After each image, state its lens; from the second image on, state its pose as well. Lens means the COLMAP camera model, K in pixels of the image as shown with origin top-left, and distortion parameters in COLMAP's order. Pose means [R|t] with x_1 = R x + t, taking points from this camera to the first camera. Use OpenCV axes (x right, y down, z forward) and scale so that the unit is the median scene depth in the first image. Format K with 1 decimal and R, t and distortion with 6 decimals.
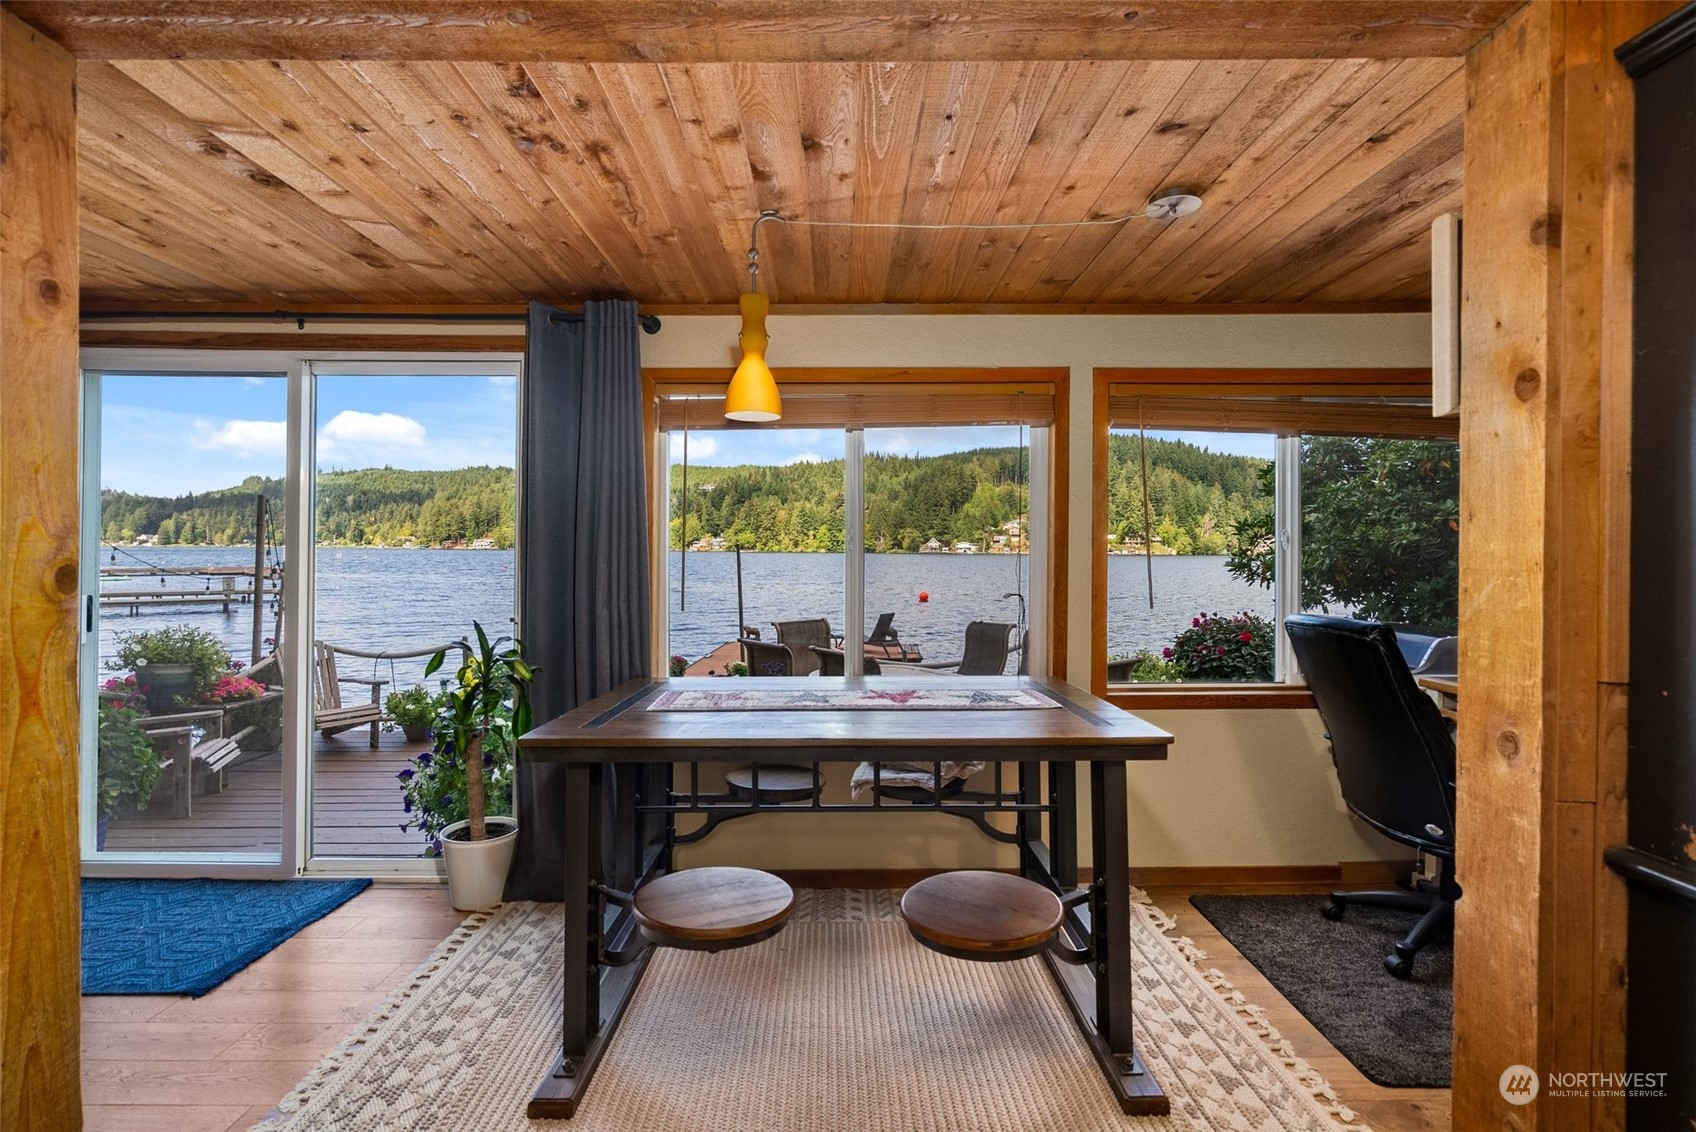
lens RADIAL K [[782.8, 0, 853.3], [0, 782.8, 559.1], [0, 0, 1]] dist [0.000131, 0.000019]
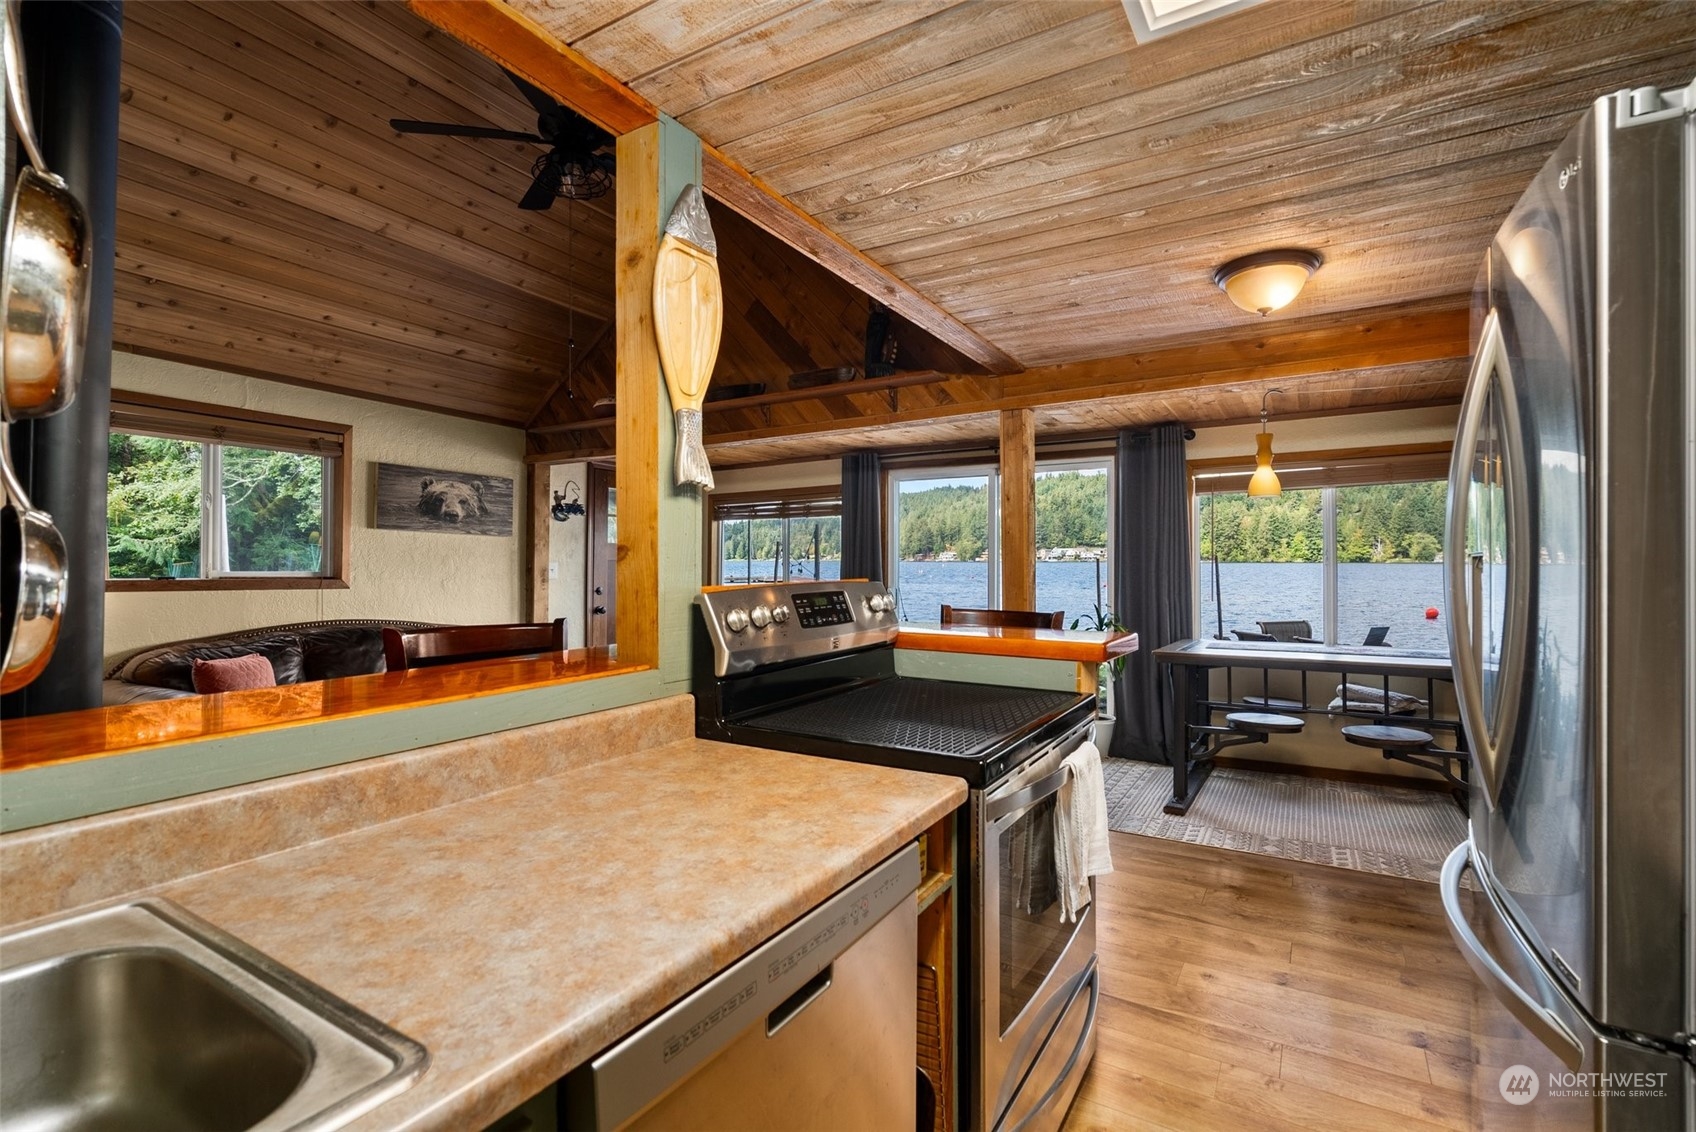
lens RADIAL K [[782.8, 0, 853.3], [0, 782.8, 559.1], [0, 0, 1]] dist [0.000131, 0.000019]
pose [[0.849035, -0.008112, -0.528275, 0.007305], [0.000656, 0.999898, -0.014299, -0.001088], [0.528337, 0.011794, 0.848953, -0.304223]]
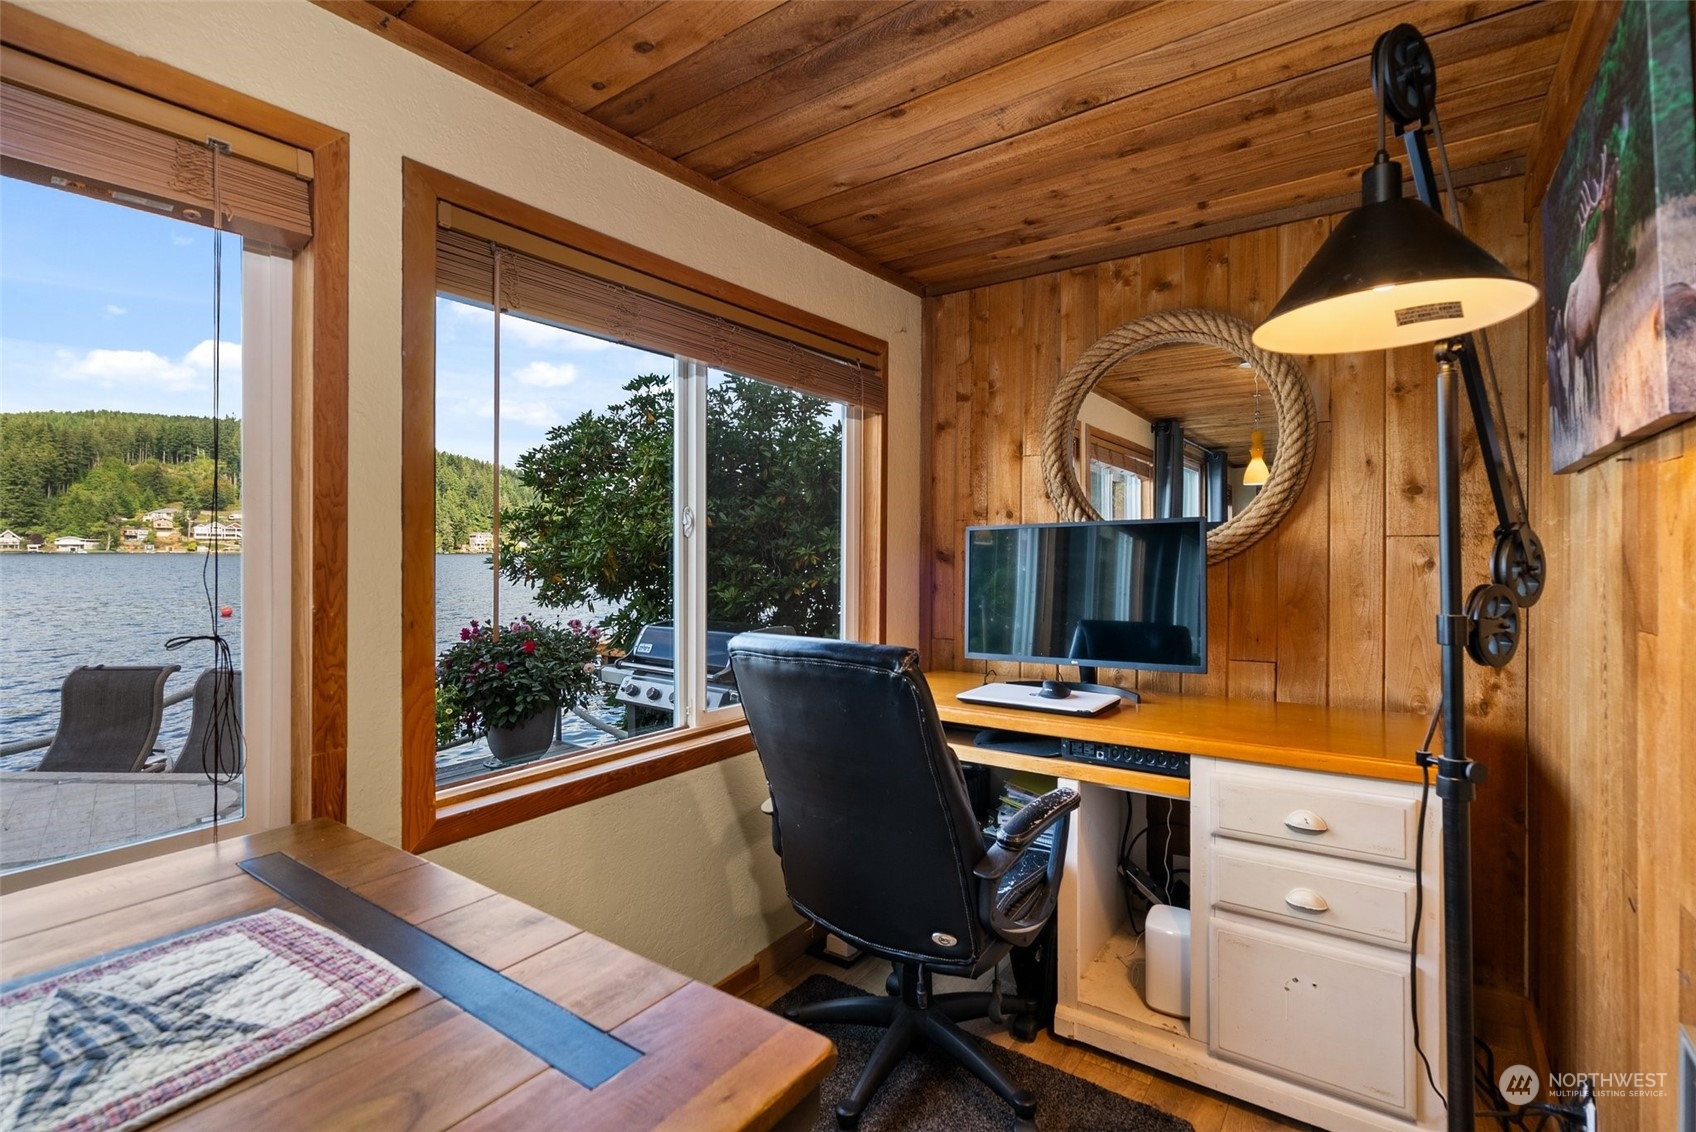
lens RADIAL K [[768.0, 0, 838.5], [0, 768.0, 553.4], [0, 0, 1]] dist [0.000412, 0.000386]
pose [[0.601763, -0.003253, 0.798668, 0.031167], [0.007621, 0.999970, -0.001669, 0.002065], [-0.798639, 0.007091, 0.601769, 0.178017]]
